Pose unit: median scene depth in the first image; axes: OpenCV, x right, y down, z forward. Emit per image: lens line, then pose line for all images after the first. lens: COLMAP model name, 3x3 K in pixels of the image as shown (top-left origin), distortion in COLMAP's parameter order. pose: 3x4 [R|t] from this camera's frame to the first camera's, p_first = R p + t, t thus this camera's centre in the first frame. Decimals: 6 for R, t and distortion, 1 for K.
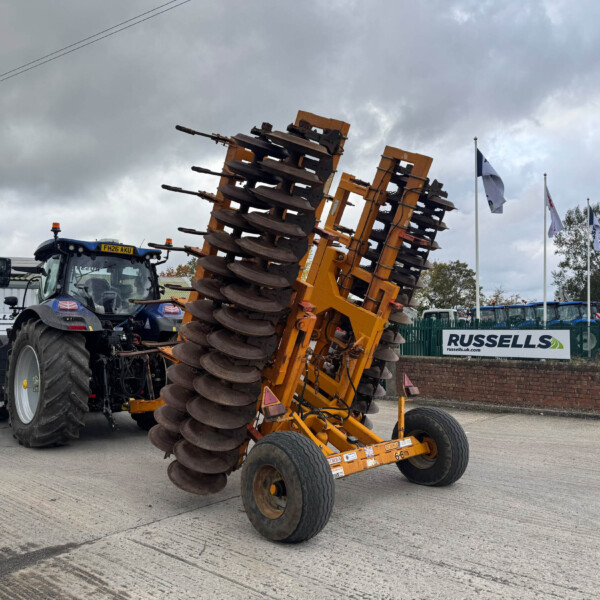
lens RADIAL K [[556.5, 0, 301.8], [0, 556.5, 309.9], [0, 0, 1]] dist [0.104806, -0.205248]
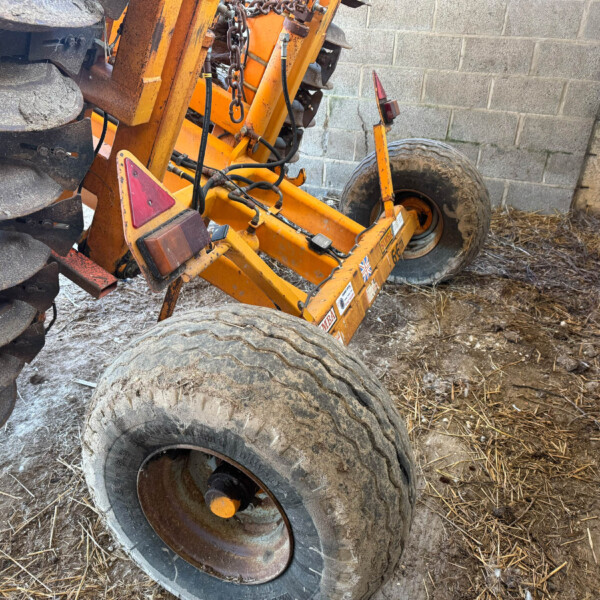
lens RADIAL K [[556.5, 0, 301.8], [0, 556.5, 309.9], [0, 0, 1]] dist [0.104806, -0.205248]
pose [[0.925357, -0.175820, 0.335858, -0.076265], [-0.015267, 0.867944, 0.496427, 0.063148], [-0.378788, -0.464500, 0.800474, 0.637207]]
